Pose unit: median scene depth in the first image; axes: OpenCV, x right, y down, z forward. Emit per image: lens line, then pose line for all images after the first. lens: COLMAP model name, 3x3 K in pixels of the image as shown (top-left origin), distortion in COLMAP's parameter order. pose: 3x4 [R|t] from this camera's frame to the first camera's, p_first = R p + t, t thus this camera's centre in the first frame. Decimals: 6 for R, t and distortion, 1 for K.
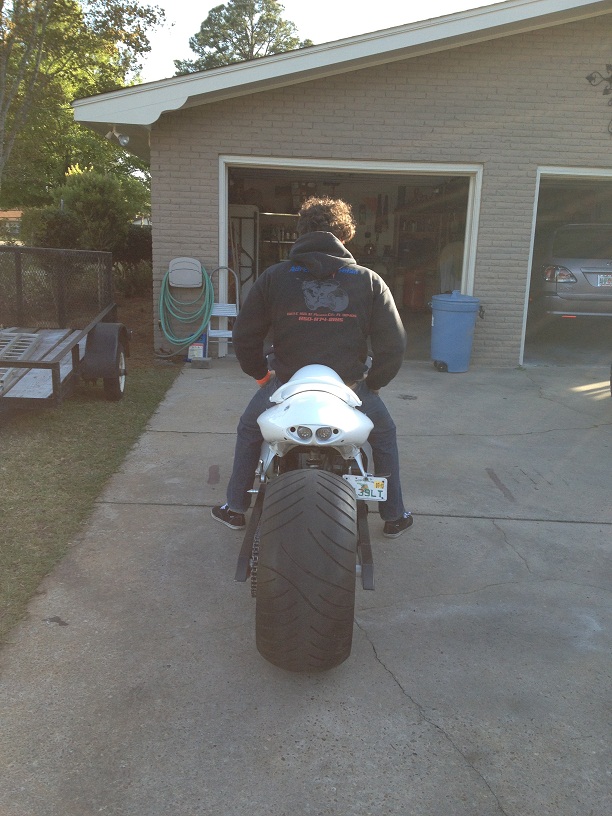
lens RADIAL K [[790.3, 0, 306.0], [0, 790.3, 408.0], [0, 0, 1]] dist [0.120103, -0.225518]
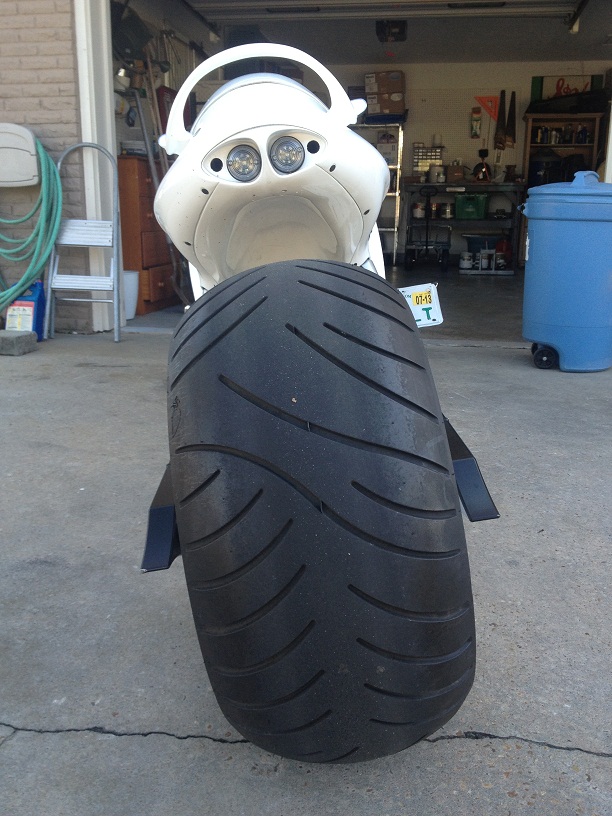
lens RADIAL K [[790.3, 0, 306.0], [0, 790.3, 408.0], [0, 0, 1]] dist [0.120103, -0.225518]
pose [[0.980242, 0.024652, -0.196259, 0.126826], [-0.018926, 0.999340, 0.030999, -0.034522], [0.196894, -0.026672, 0.980062, 0.545052]]
